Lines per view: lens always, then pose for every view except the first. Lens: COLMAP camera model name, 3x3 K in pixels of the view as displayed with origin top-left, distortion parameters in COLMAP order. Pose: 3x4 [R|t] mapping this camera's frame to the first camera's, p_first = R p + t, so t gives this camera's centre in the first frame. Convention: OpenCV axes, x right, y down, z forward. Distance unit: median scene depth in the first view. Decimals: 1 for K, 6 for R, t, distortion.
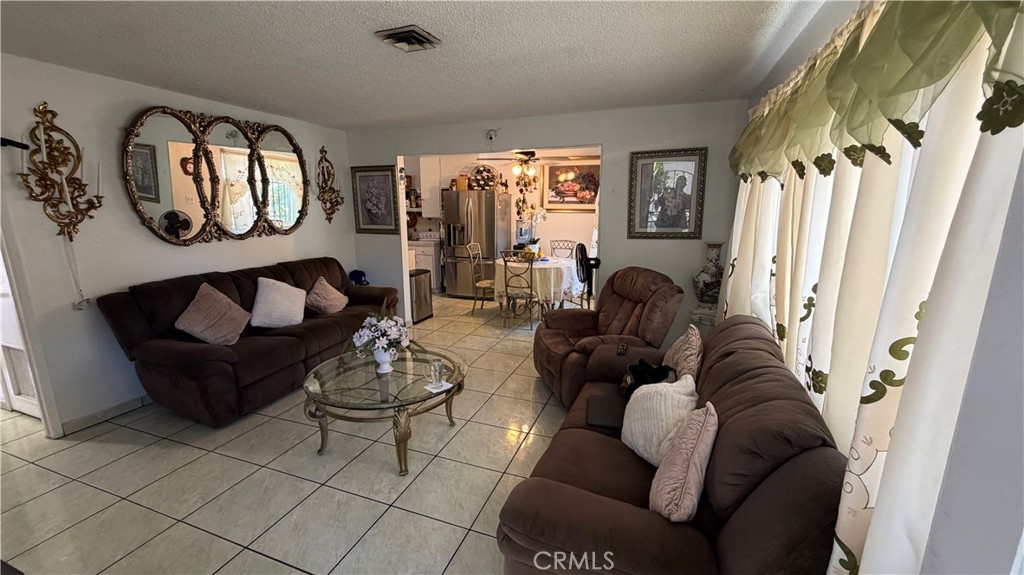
lens RADIAL K [[409.9, 0, 510.0], [0, 409.9, 290.2], [0, 0, 1]] dist [-0.000628, -0.000032]
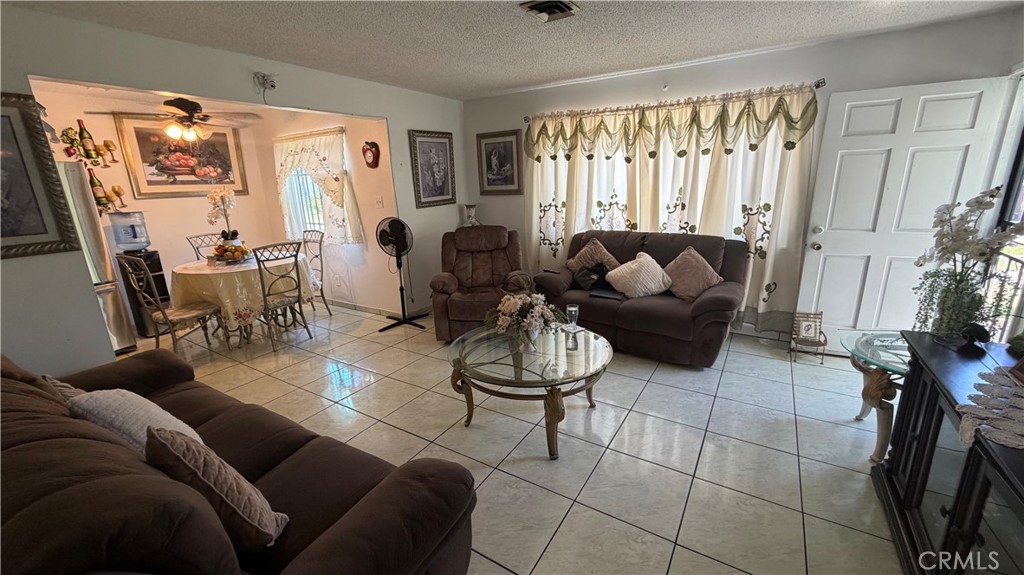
lens RADIAL K [[409.9, 0, 510.0], [0, 409.9, 290.2], [0, 0, 1]] dist [-0.000628, -0.000032]
pose [[0.189957, -0.262849, 0.945953, -0.483136], [0.231726, 0.948278, 0.216962, -0.060963], [-0.954054, 0.177989, 0.241041, 0.327099]]
